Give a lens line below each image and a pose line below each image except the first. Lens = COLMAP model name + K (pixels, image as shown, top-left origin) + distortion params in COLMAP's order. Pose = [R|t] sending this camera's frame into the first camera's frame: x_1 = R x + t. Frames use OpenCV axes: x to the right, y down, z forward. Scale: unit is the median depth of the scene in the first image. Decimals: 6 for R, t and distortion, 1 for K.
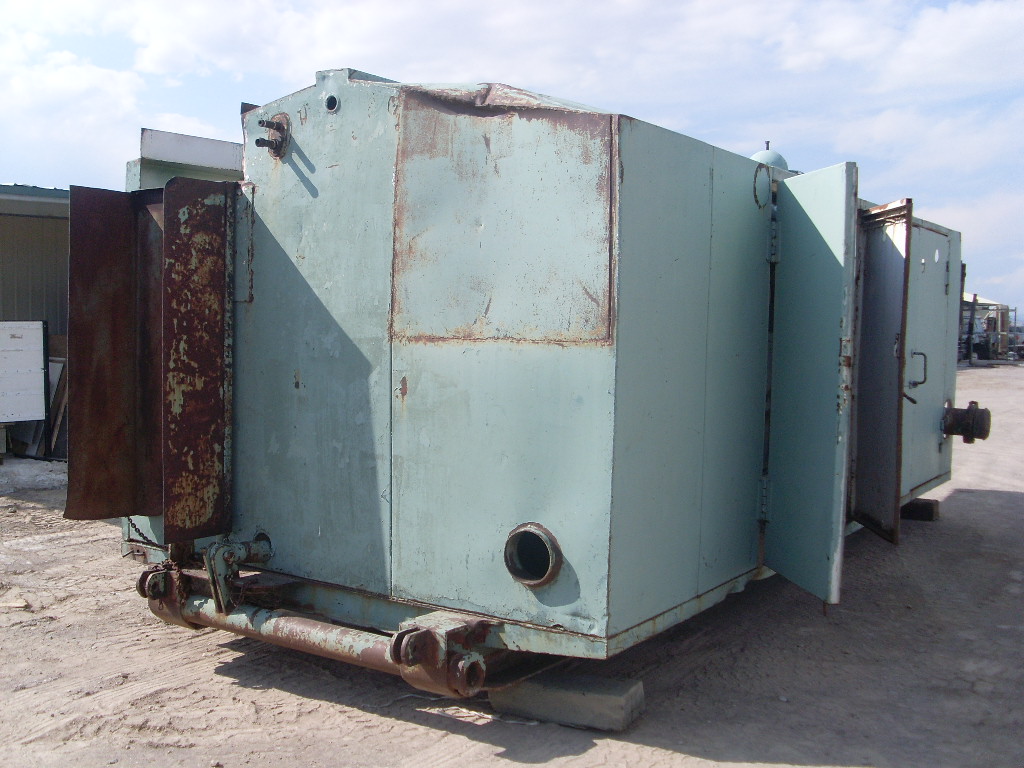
lens RADIAL K [[1150.1, 0, 512.7], [0, 1150.1, 388.3], [0, 0, 1]] dist [-0.135812, 0.000000]
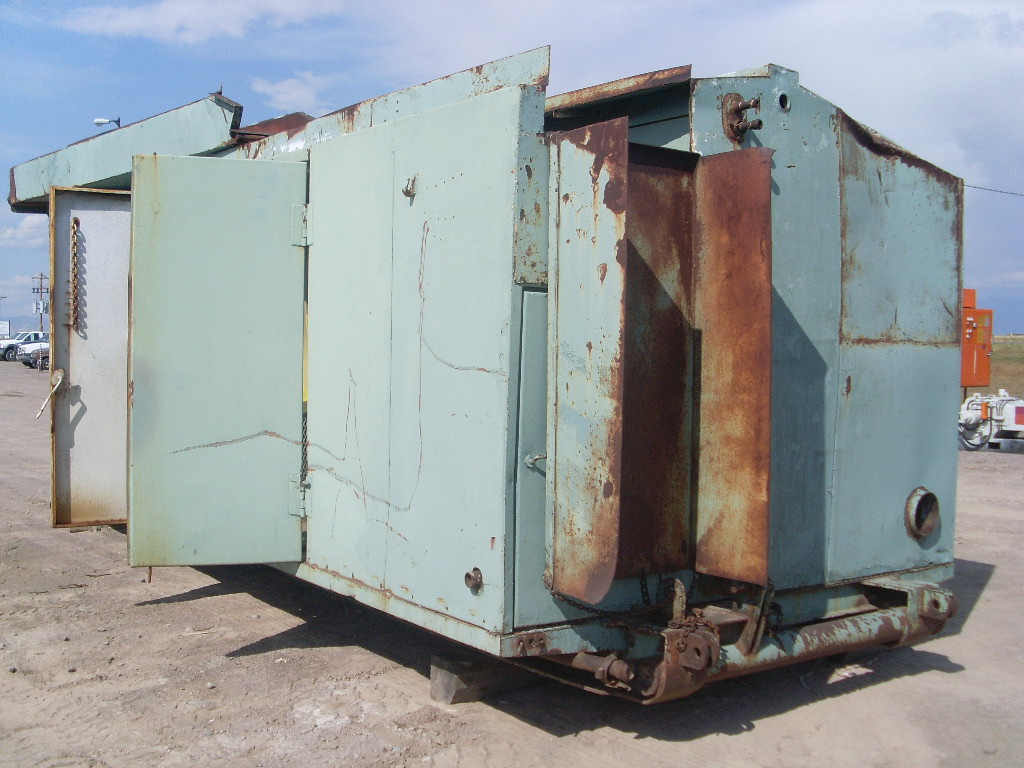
lens RADIAL K [[1150.1, 0, 512.9], [0, 1150.1, 381.8], [0, 0, 1]] dist [-0.135812, 0.000000]
pose [[0.346229, -0.033511, 0.937551, -1.217784], [0.040959, 0.998949, 0.020580, -0.039690], [-0.937255, 0.031276, 0.347238, 0.924802]]
